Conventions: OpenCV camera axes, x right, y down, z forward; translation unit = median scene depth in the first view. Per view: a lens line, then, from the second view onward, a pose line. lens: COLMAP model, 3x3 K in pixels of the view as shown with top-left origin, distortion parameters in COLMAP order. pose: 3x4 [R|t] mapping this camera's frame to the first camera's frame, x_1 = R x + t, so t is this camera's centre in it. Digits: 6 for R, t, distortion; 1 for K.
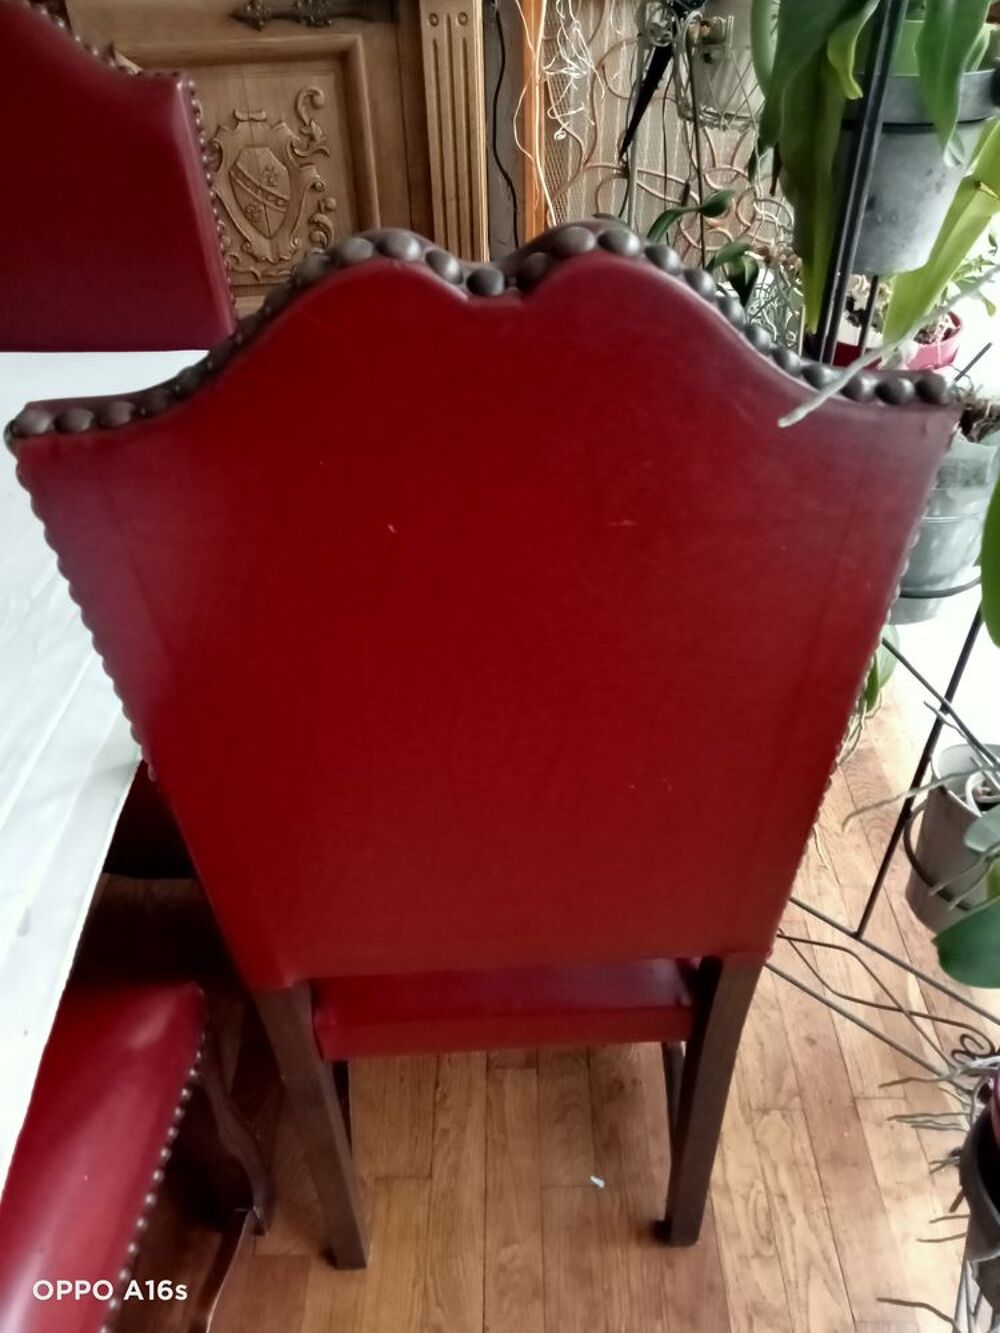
lens RADIAL K [[991.6, 0, 498.3], [0, 991.6, 673.7], [0, 0, 1]] dist [0.001810, 0.007588]
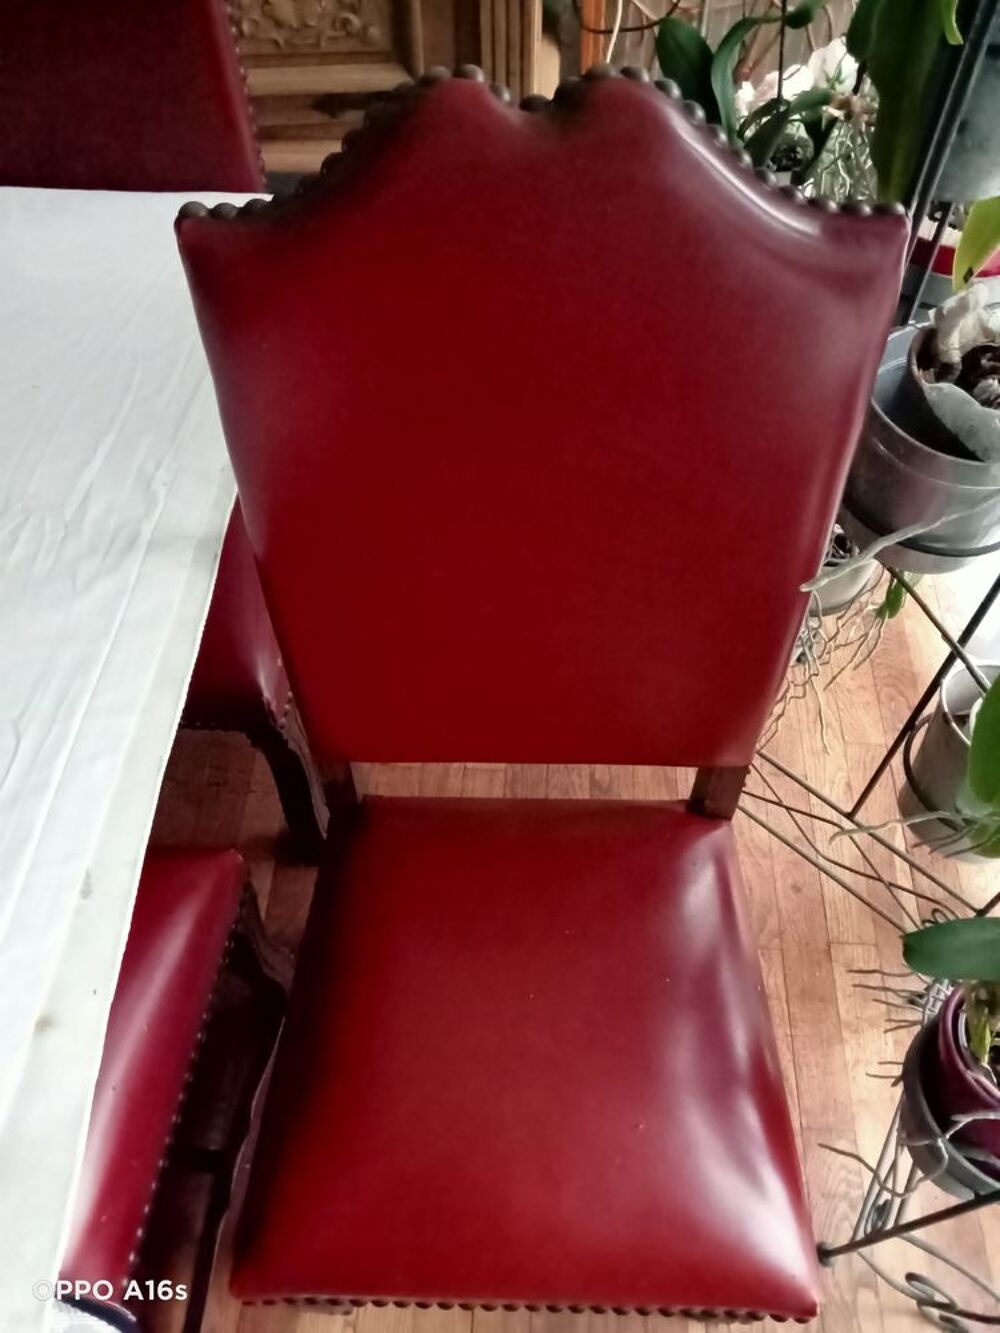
lens RADIAL K [[991.6, 0, 495.4], [0, 991.6, 680.3], [0, 0, 1]] dist [0.001810, 0.007588]
pose [[0.998502, 0.048723, -0.024912, 0.001374], [-0.040737, 0.965791, 0.256102, -0.129917], [0.036538, -0.254703, 0.966329, -0.005244]]
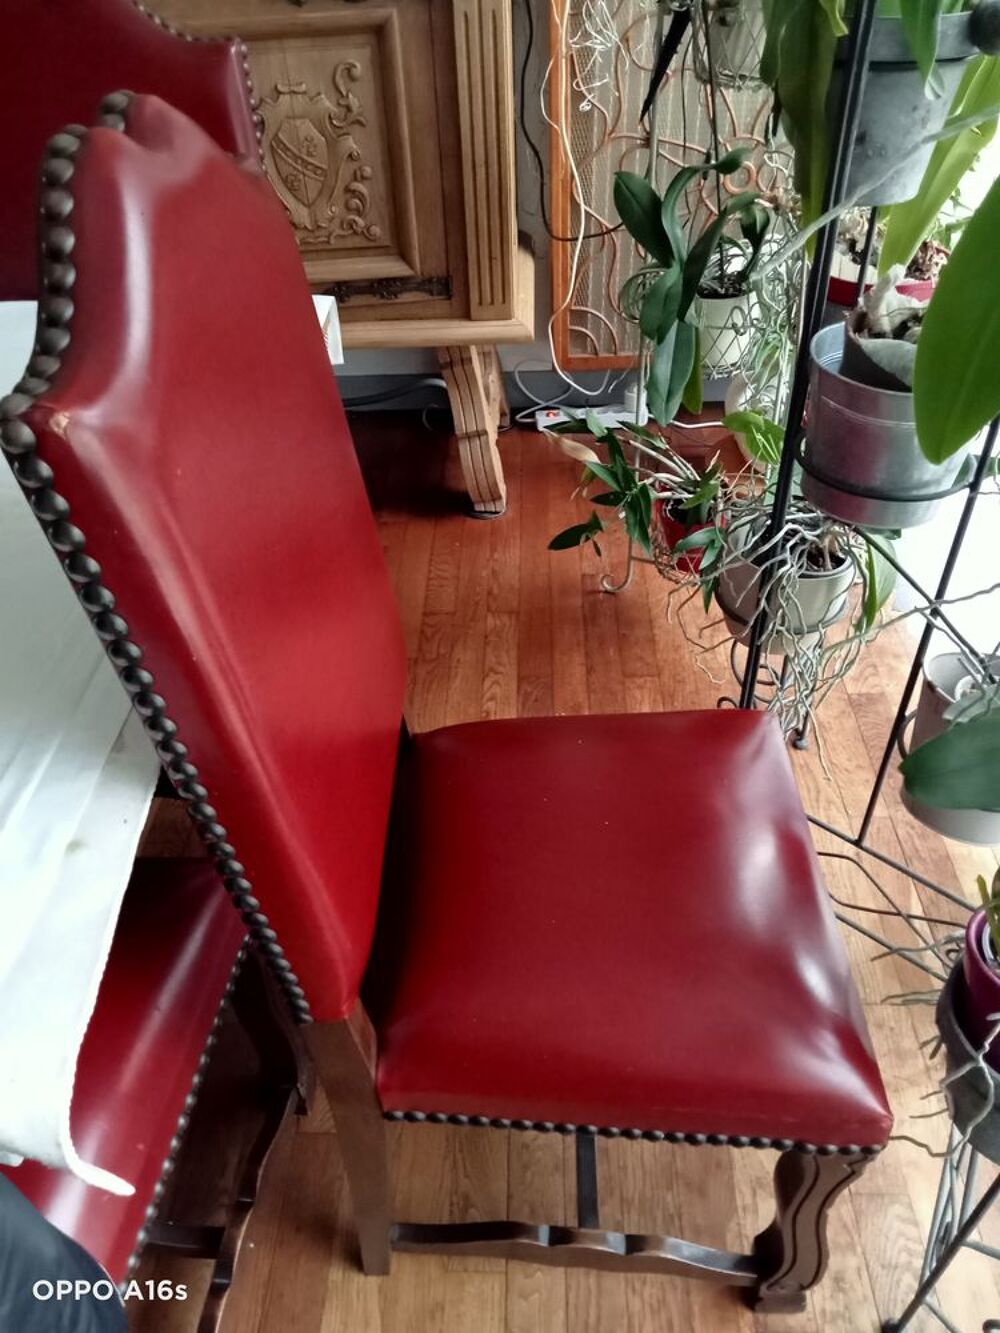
lens RADIAL K [[991.6, 0, 498.0], [0, 991.6, 675.5], [0, 0, 1]] dist [0.001810, 0.007588]
pose [[0.999616, 0.003448, -0.027482, 0.002065], [-0.003224, 0.999961, 0.008198, 0.073478], [0.027509, -0.008106, 0.999589, -0.076077]]
